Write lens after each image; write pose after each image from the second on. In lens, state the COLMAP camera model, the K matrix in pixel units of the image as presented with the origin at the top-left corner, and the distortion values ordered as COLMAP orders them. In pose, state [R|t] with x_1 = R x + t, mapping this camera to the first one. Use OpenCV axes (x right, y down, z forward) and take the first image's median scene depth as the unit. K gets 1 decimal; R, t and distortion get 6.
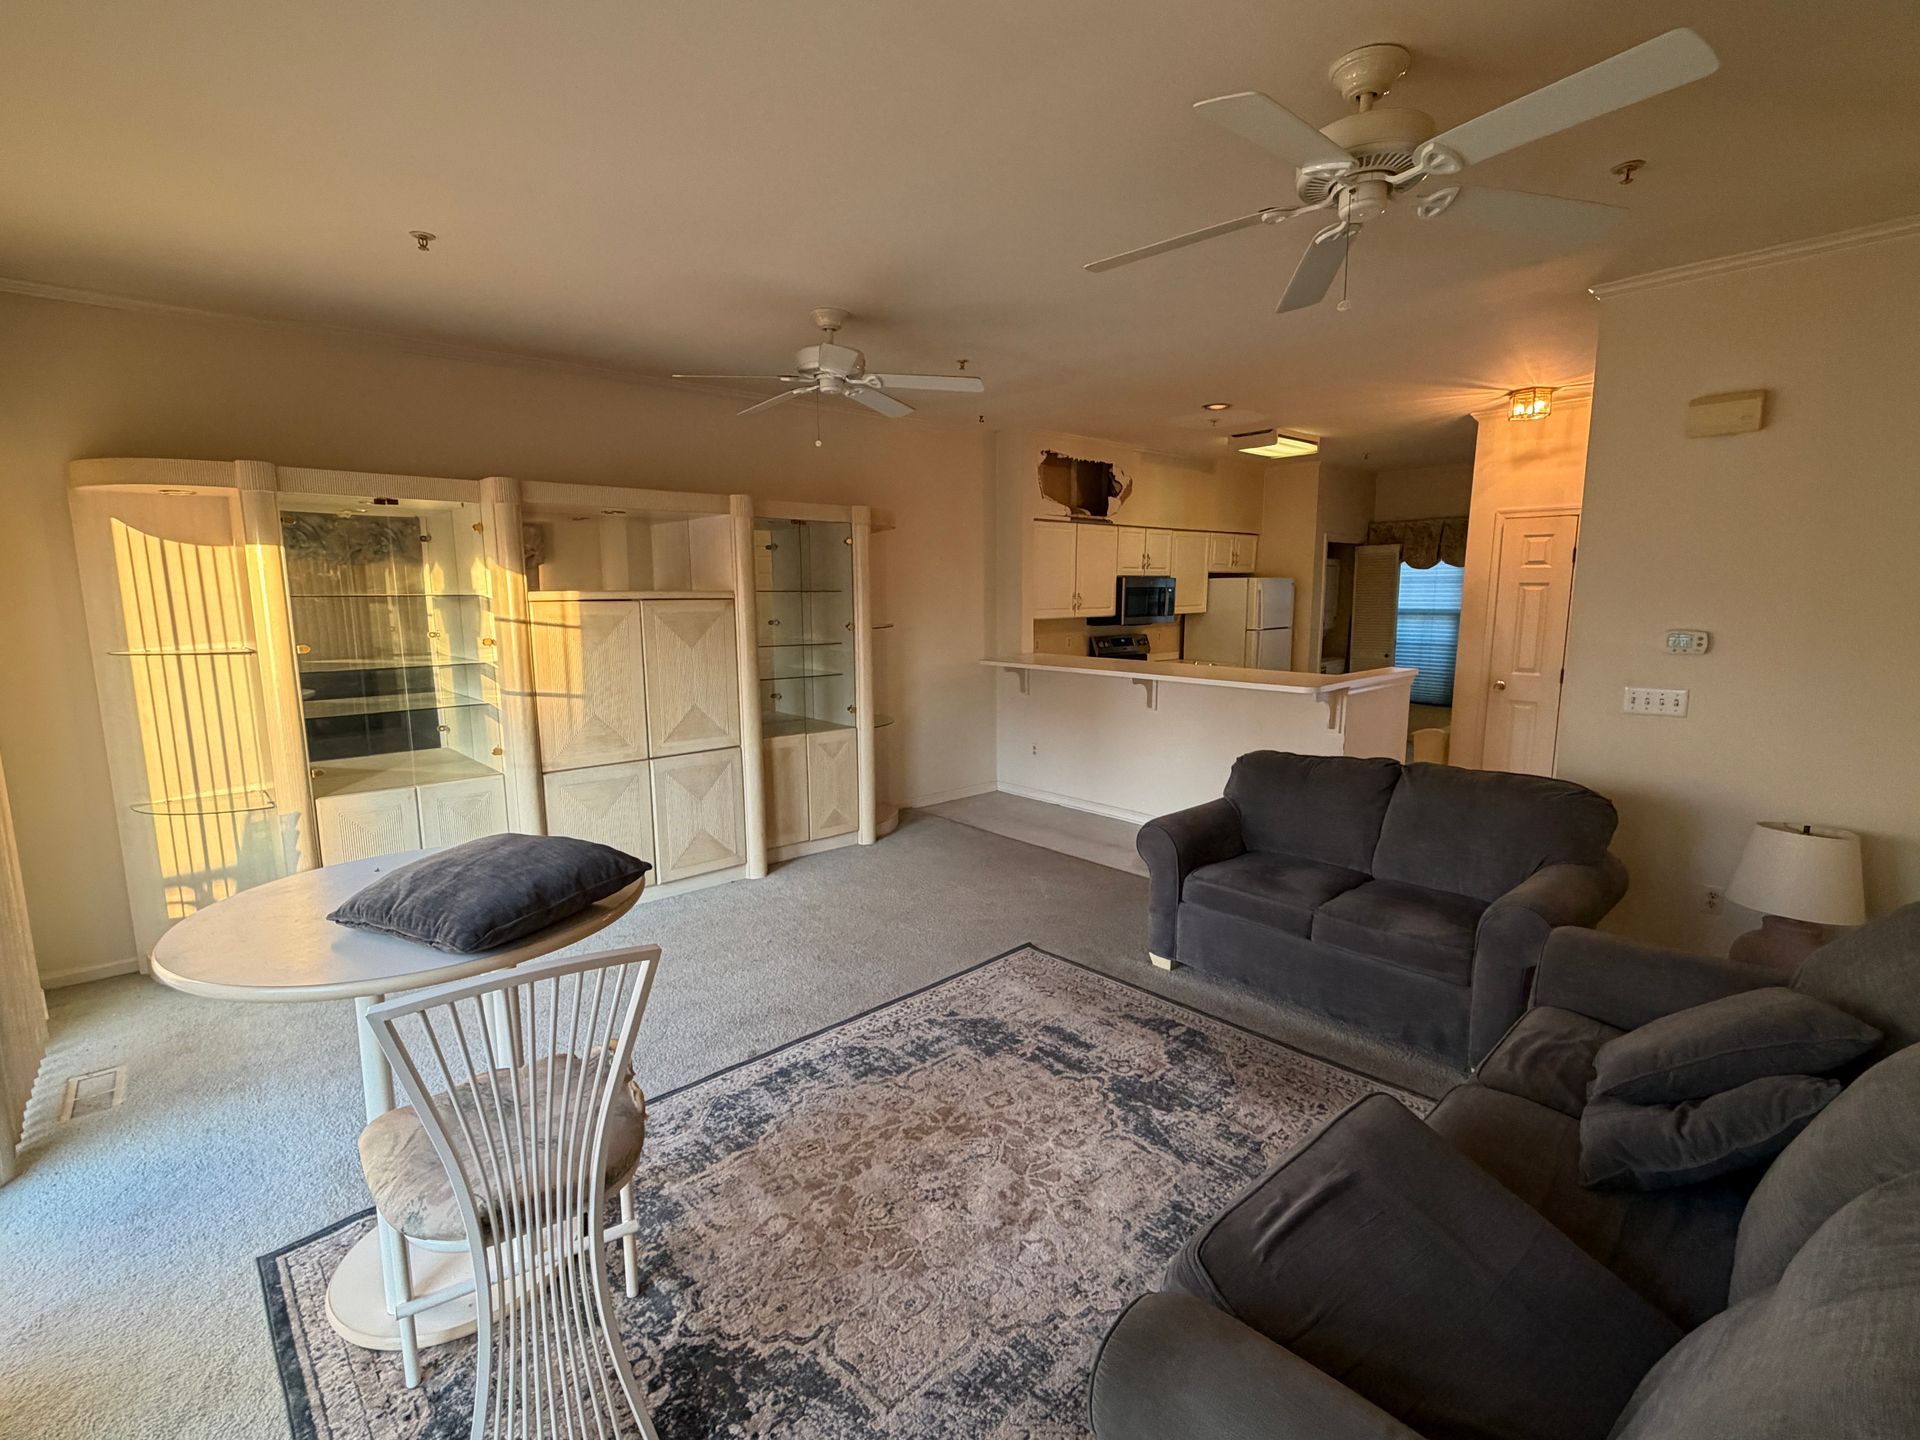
lens RADIAL K [[903.4, 0, 932.7], [0, 903.4, 742.9], [0, 0, 1]] dist [0.001207, 0.000928]
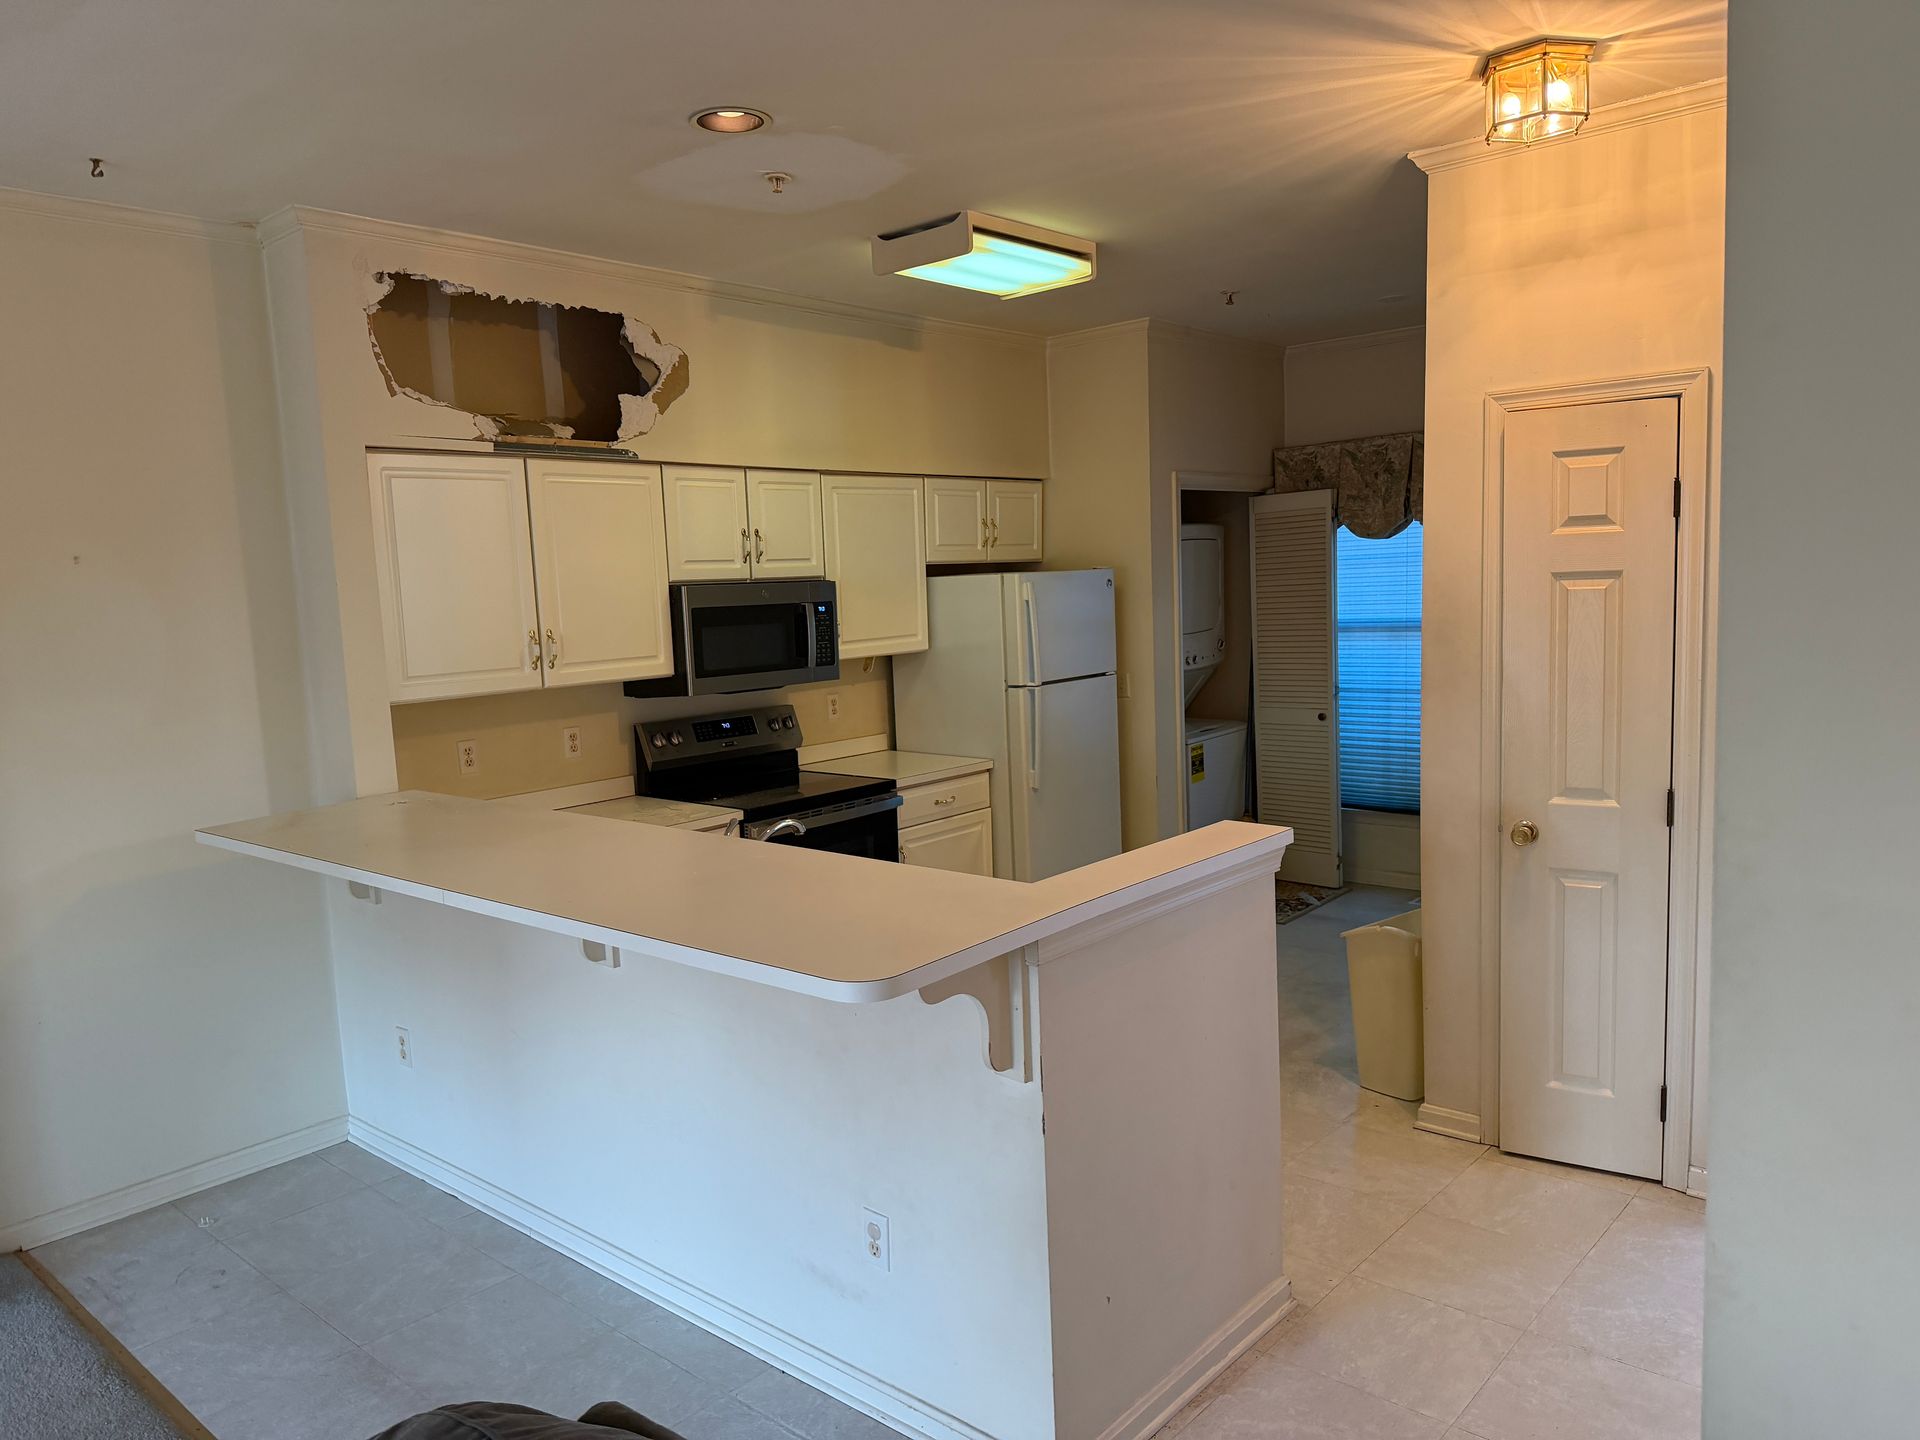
lens RADIAL K [[1363.0, 0, 934.5], [0, 1363.0, 756.1], [0, 0, 1]] dist [0.069619, -0.075500]
pose [[0.991432, -0.051371, 0.120096, 0.250870], [0.056198, 0.997728, -0.037155, -0.073937], [-0.117915, 0.043586, 0.992067, 0.359376]]
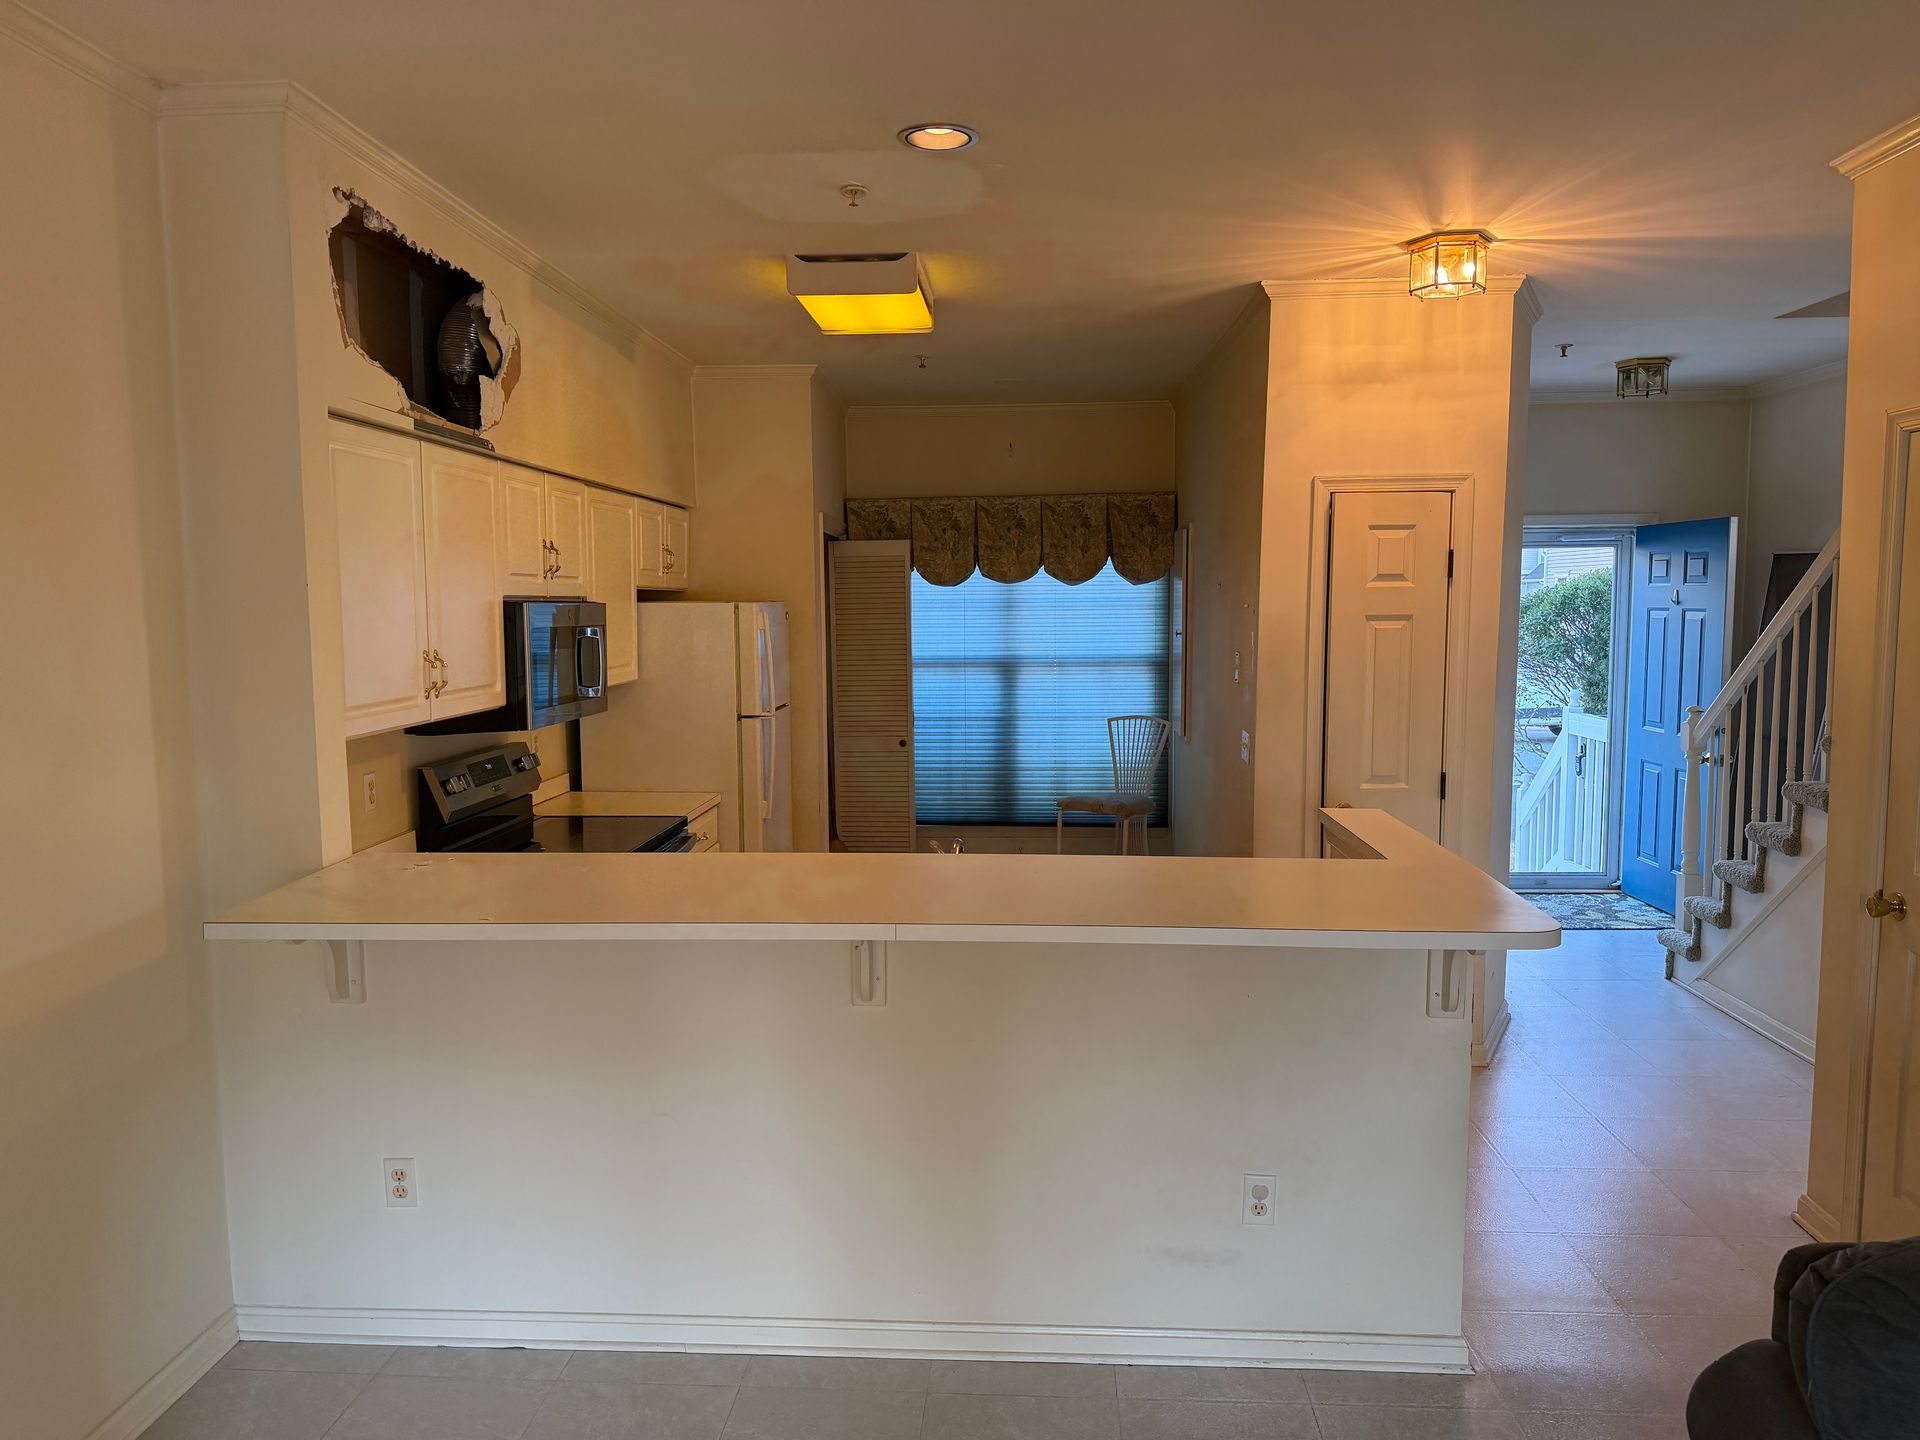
lens RADIAL K [[1363.0, 0, 939.9], [0, 1363.0, 756.2], [0, 0, 1]] dist [0.069619, -0.075500]
pose [[0.703043, -0.079407, 0.706701, -0.070370], [0.122801, 0.992374, -0.010660, -0.095782], [-0.700465, 0.094278, 0.707432, 0.501810]]
